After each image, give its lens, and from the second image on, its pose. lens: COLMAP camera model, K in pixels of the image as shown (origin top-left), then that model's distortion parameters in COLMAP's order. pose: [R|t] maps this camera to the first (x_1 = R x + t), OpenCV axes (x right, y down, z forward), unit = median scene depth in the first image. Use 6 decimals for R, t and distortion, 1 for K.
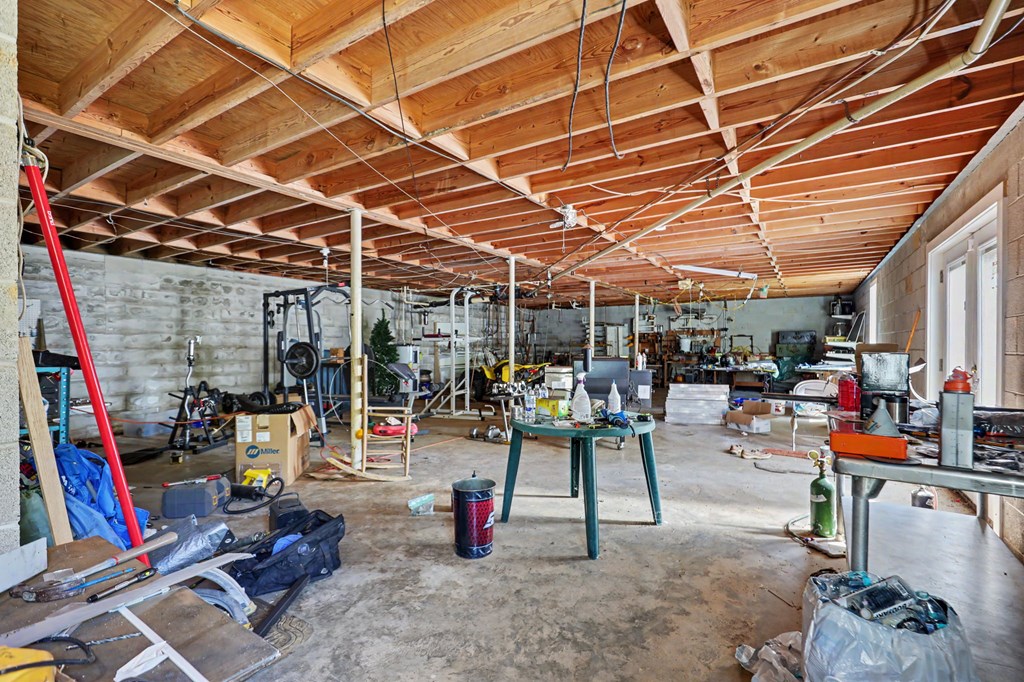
lens RADIAL K [[480.8, 0, 514.3], [0, 480.8, 344.6], [0, 0, 1]] dist [-0.000320, -0.000439]
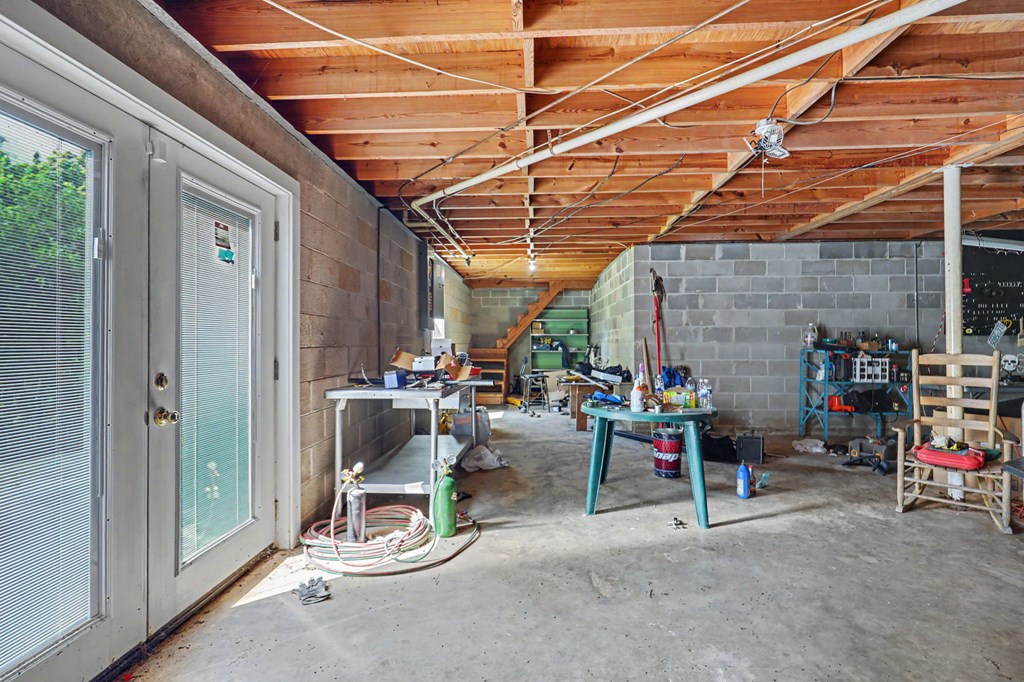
lens RADIAL K [[480.8, 0, 512.0], [0, 480.8, 338.3], [0, 0, 1]] dist [-0.000320, -0.000439]
pose [[-0.875993, 0.003411, -0.482312, 0.984494], [0.001949, 0.999992, 0.003533, -0.009692], [0.482320, 0.002155, -0.875993, 1.904624]]
